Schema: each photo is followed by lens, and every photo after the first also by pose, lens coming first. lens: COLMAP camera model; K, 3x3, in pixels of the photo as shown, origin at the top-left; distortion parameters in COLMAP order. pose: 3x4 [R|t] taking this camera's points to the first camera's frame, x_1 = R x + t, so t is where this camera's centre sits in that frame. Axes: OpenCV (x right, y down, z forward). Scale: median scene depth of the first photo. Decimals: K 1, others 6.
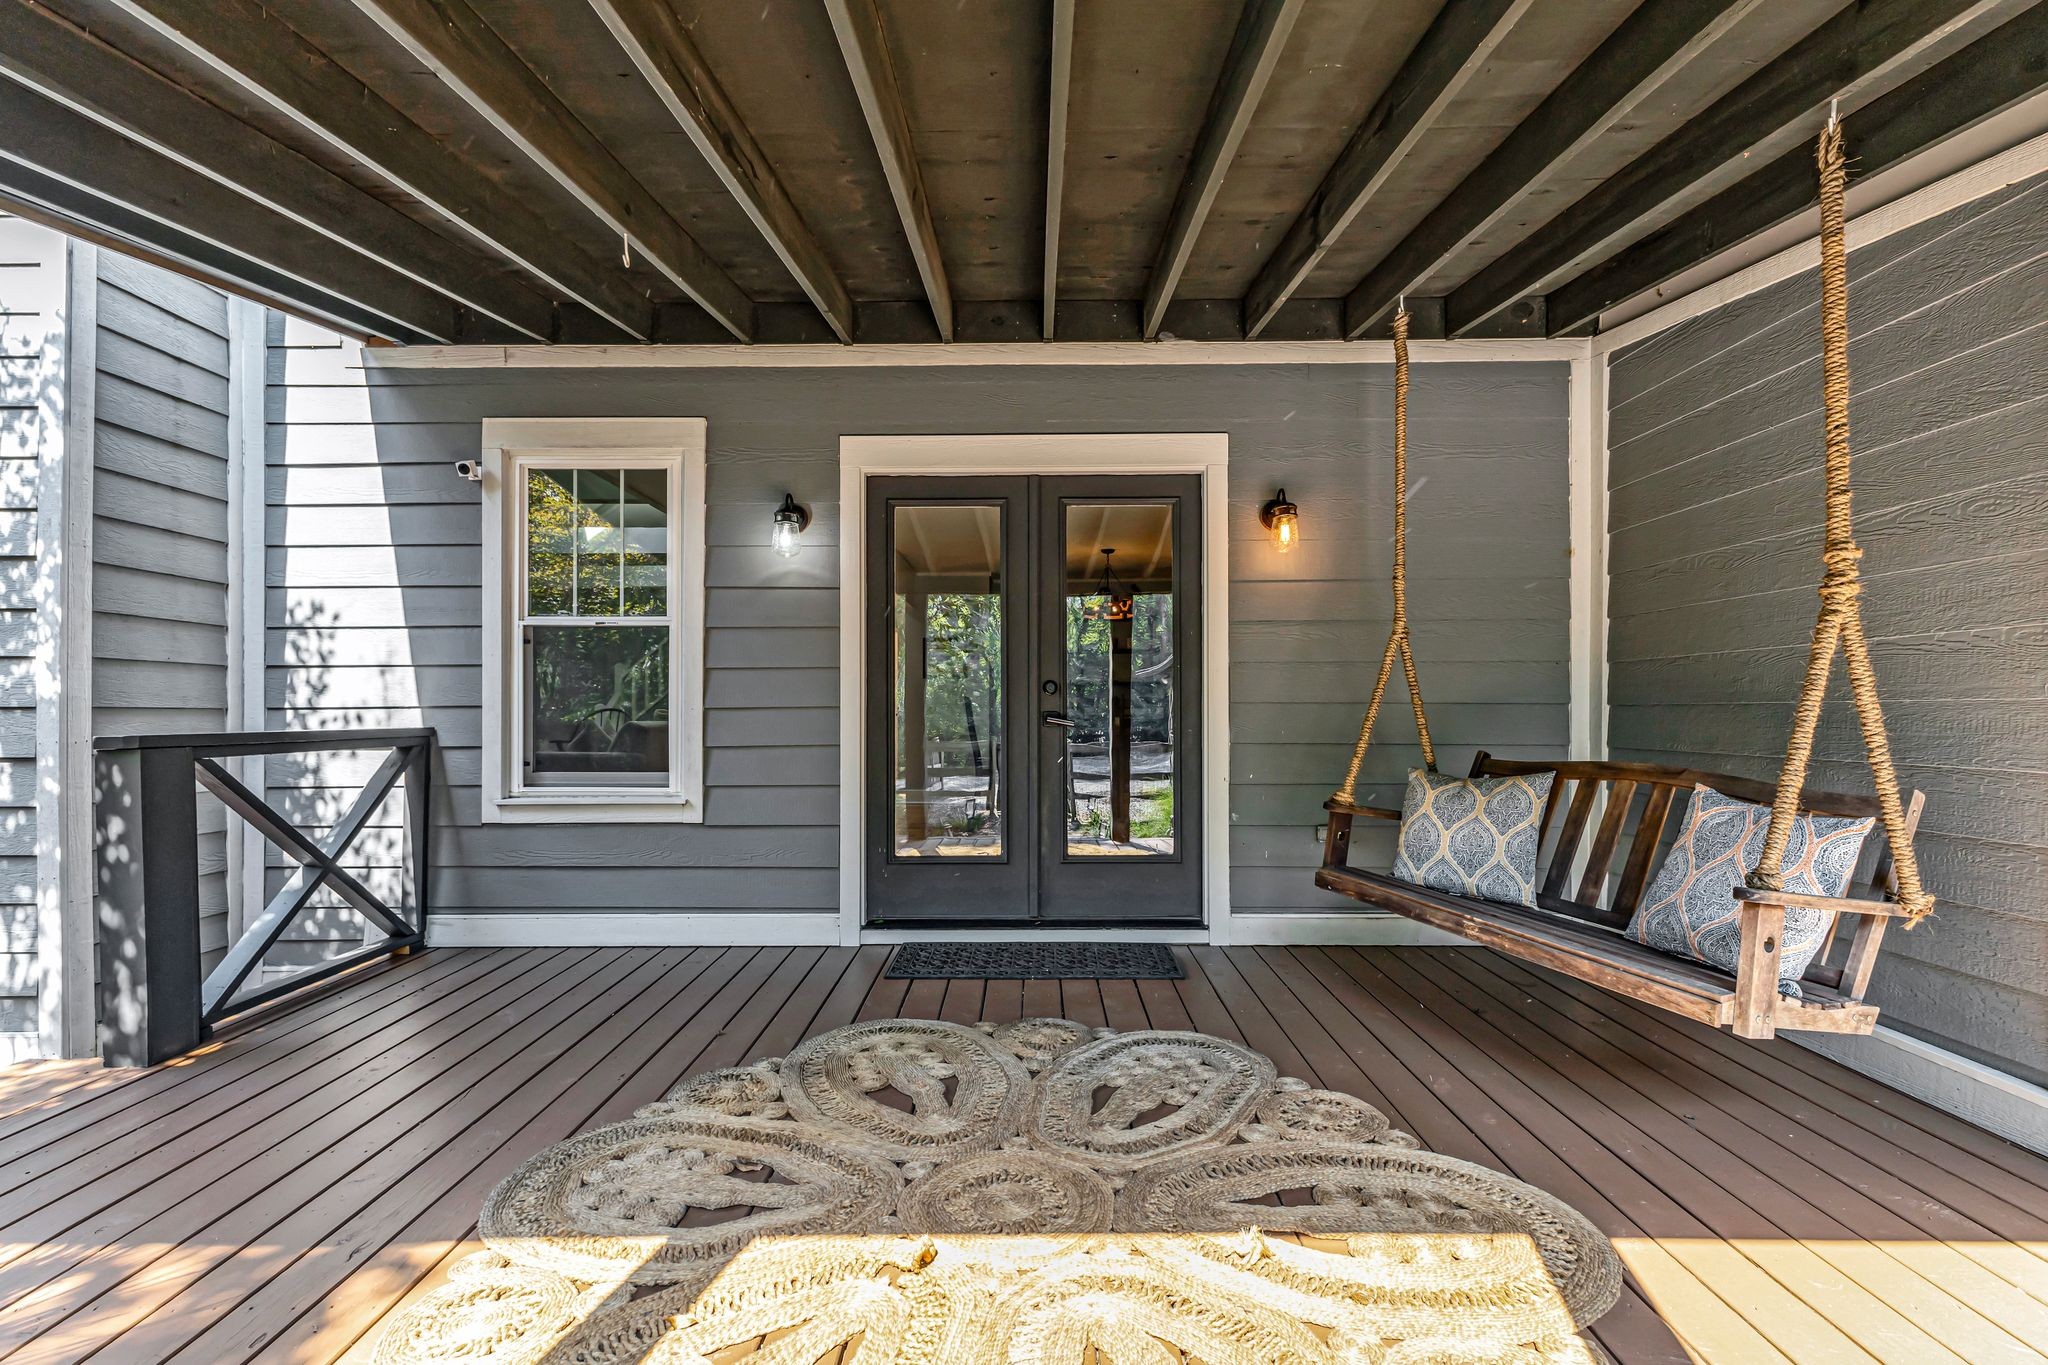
lens RADIAL K [[915.9, 0, 1026.3], [0, 915.9, 695.0], [0, 0, 1]] dist [0.006710, 0.000261]
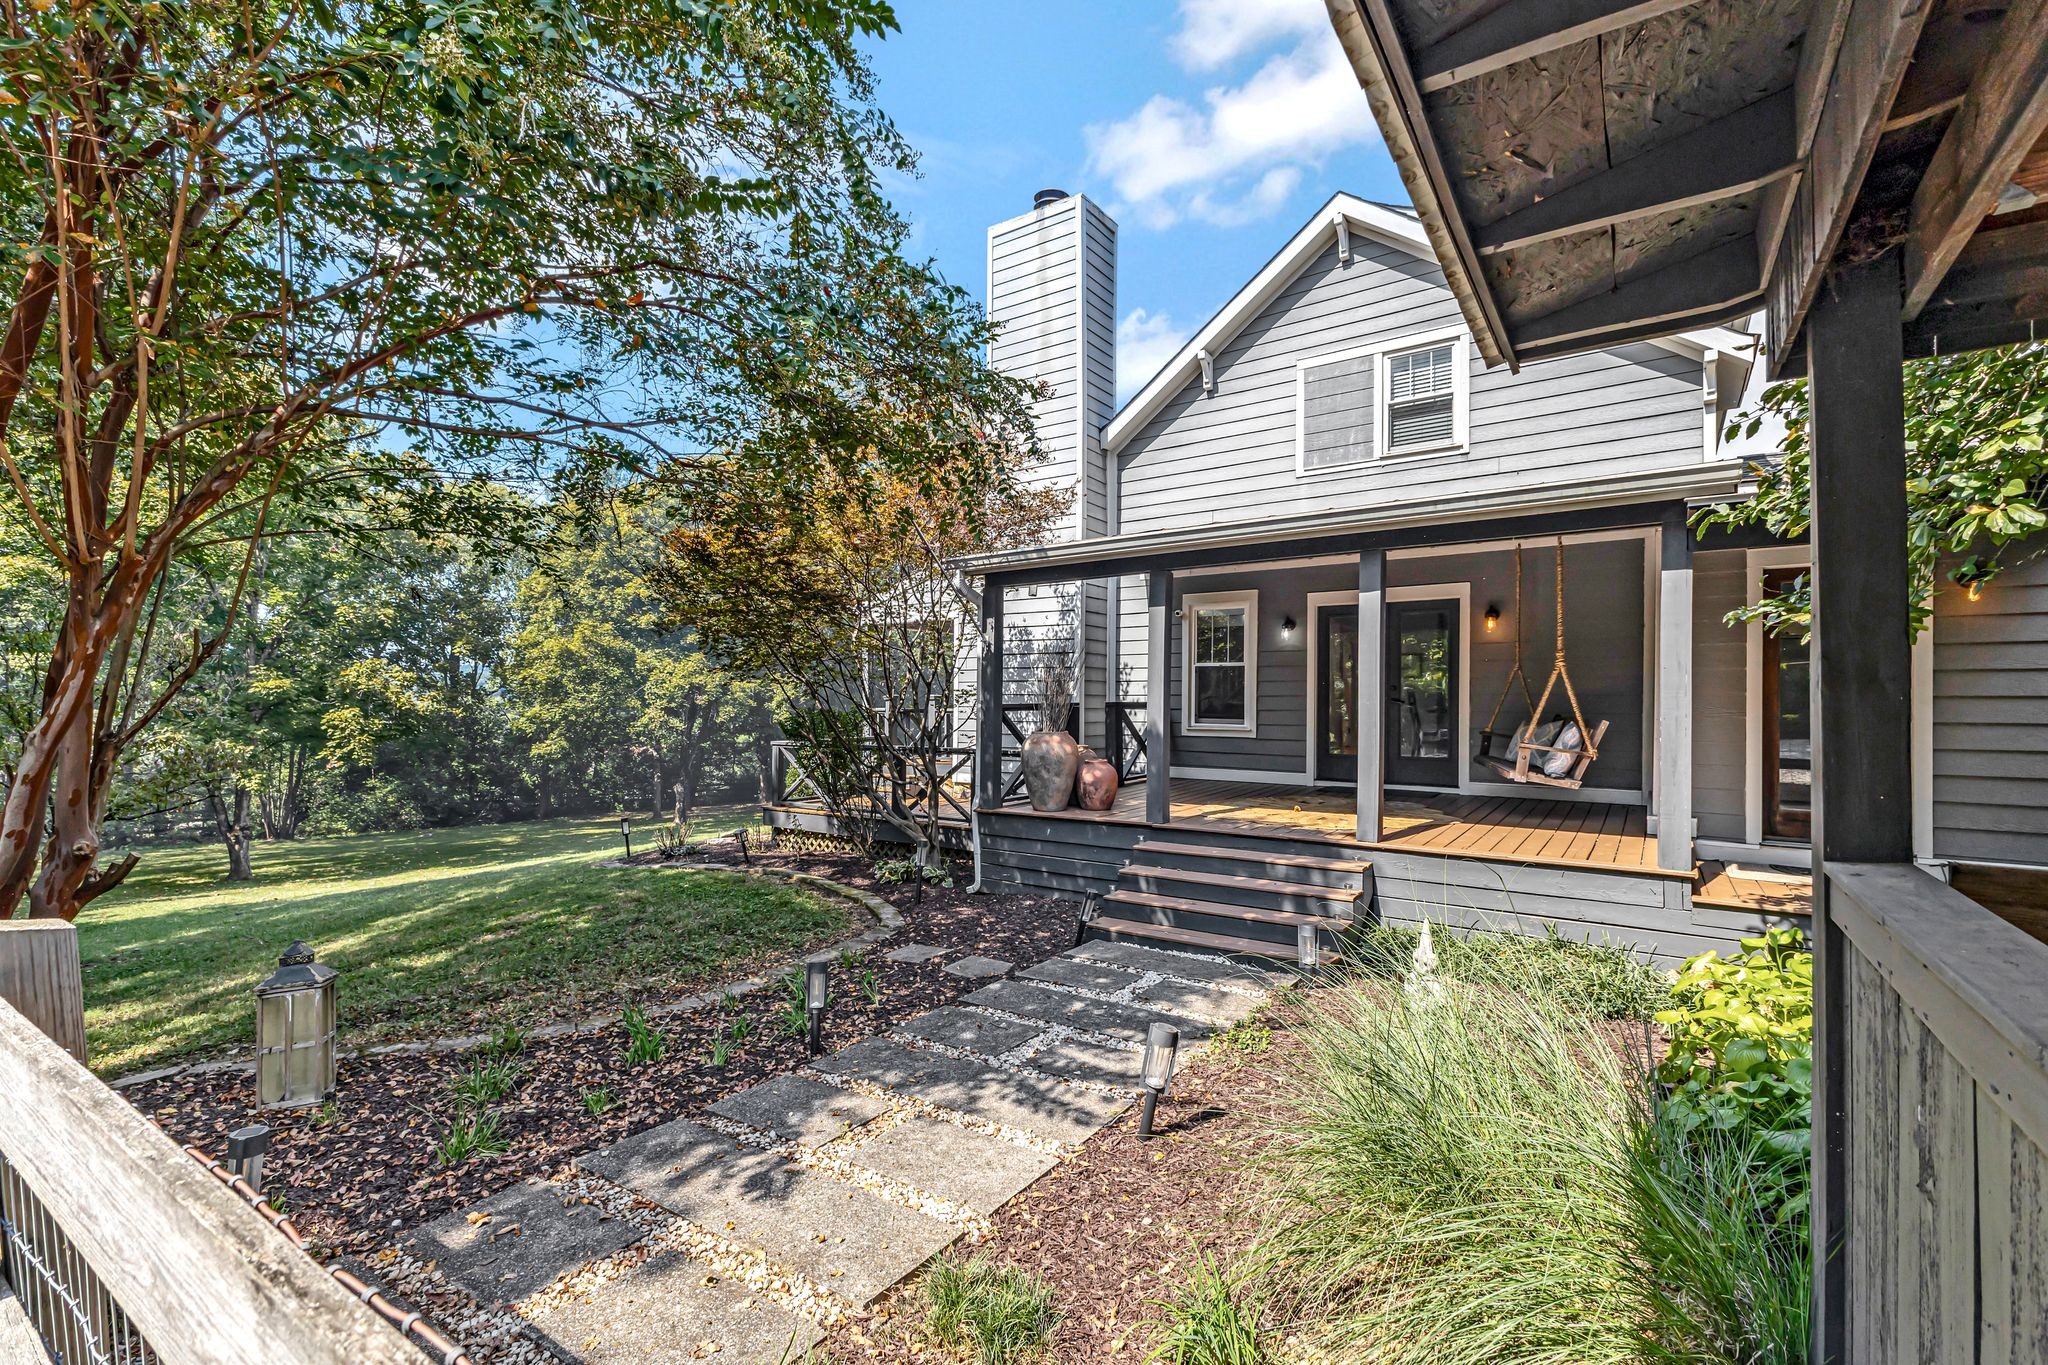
lens RADIAL K [[862.7, 0, 1030.9], [0, 862.7, 689.0], [0, 0, 1]] dist [0.003291, 0.000229]
pose [[0.819726, -0.002787, -0.572749, 0.570233], [0.003850, 0.999992, 0.000645, -0.009815], [0.572743, -0.002733, 0.819731, -1.487918]]
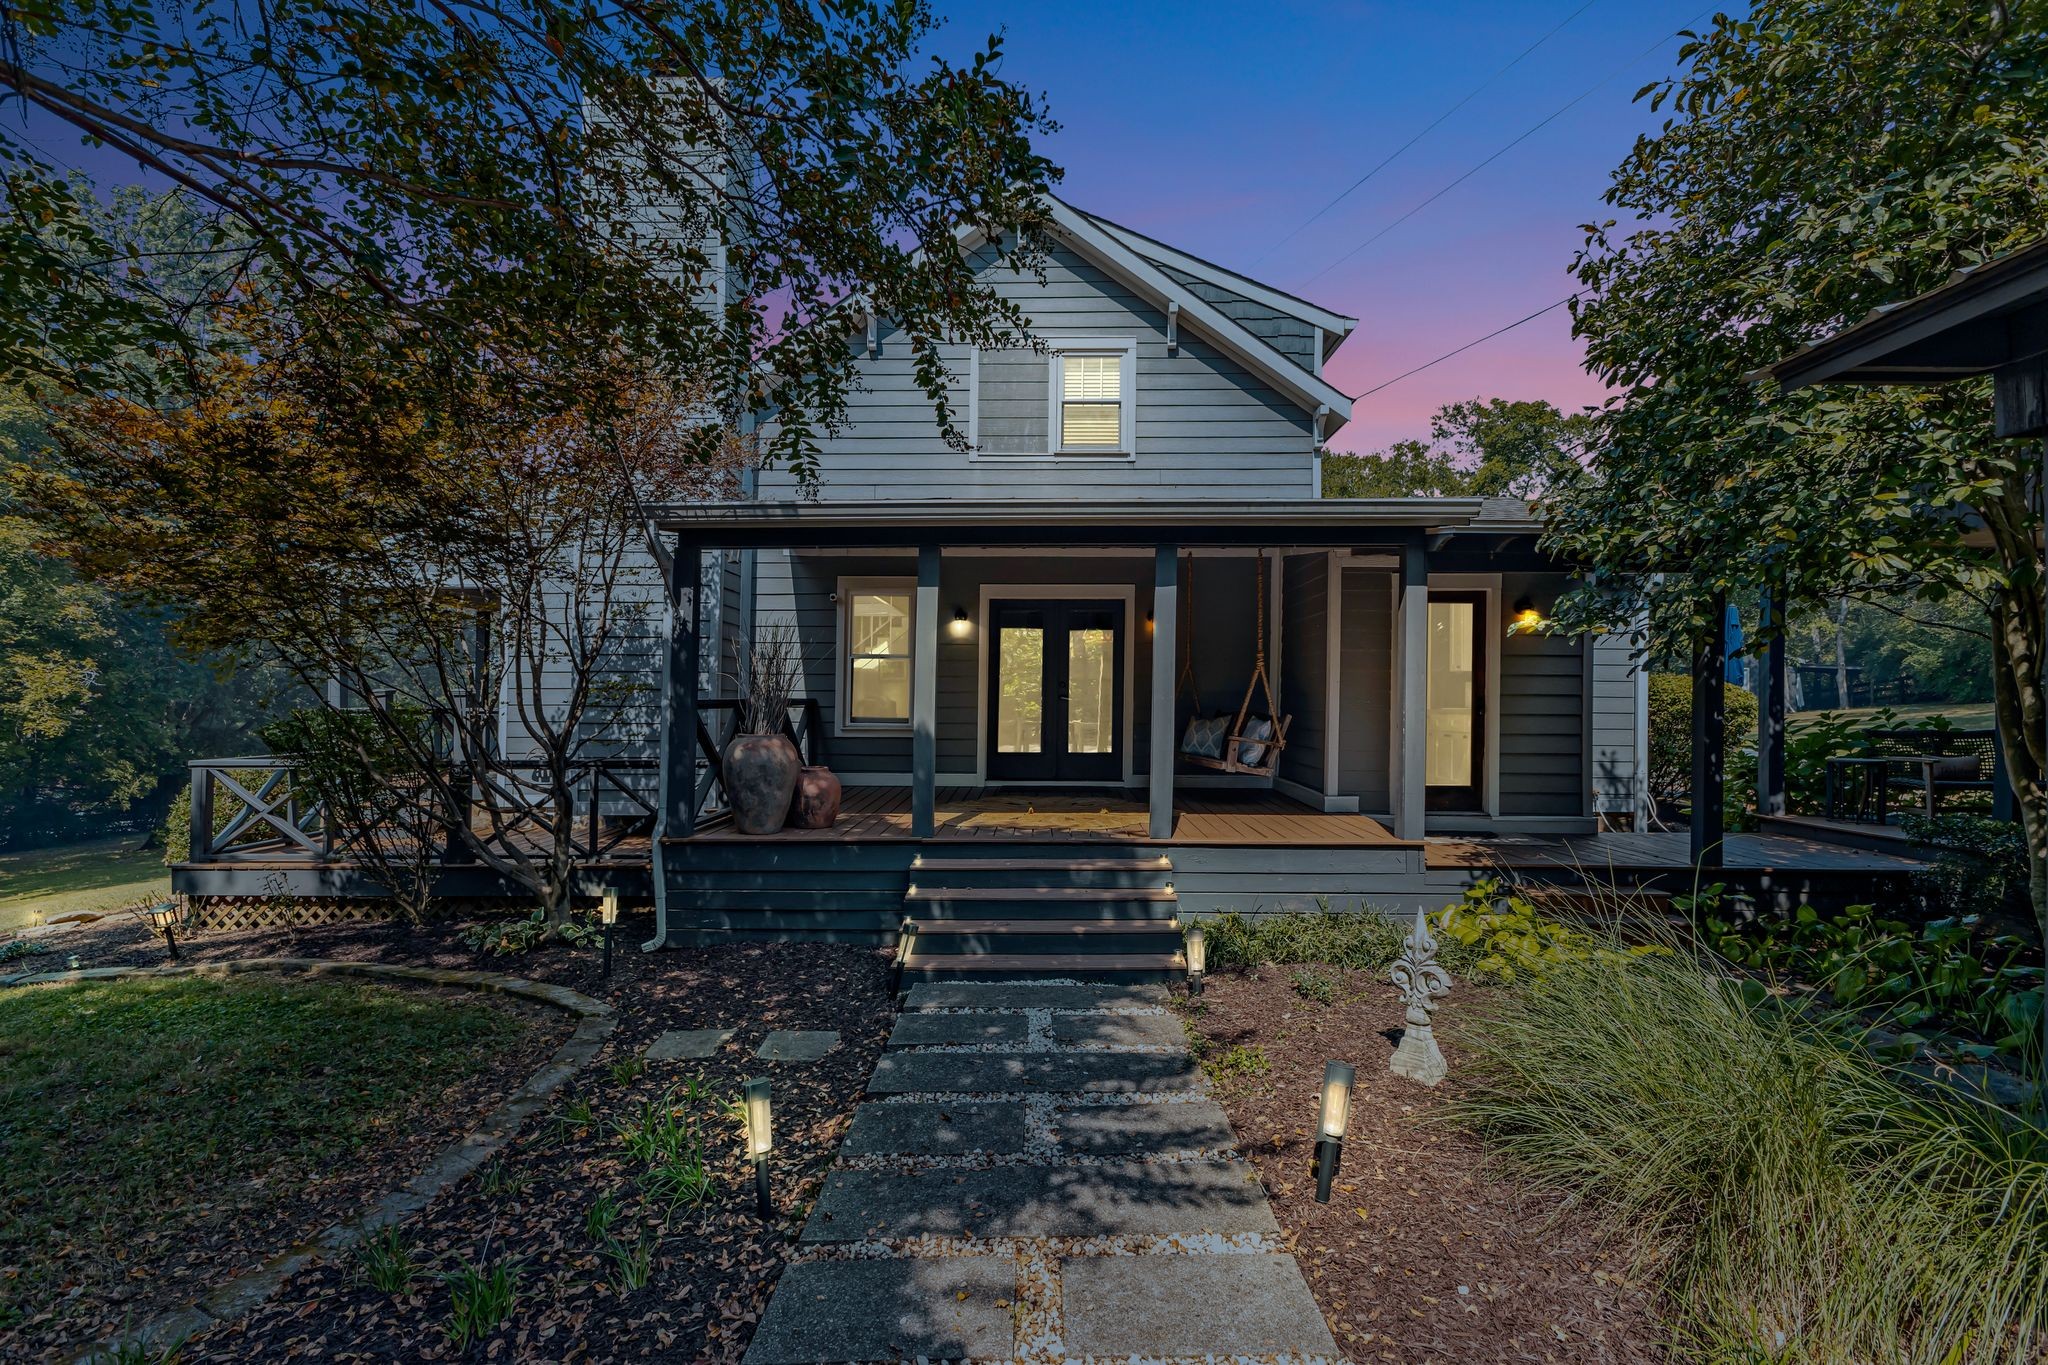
lens RADIAL K [[922.0, 0, 1014.1], [0, 922.0, 686.0], [0, 0, 1]] dist [0.005013, 0.000197]
pose [[0.999529, 0.005835, -0.030131, -0.025132], [-0.005836, 0.999983, 0.000045, -0.003129], [0.030131, 0.000131, 0.999546, -1.522971]]
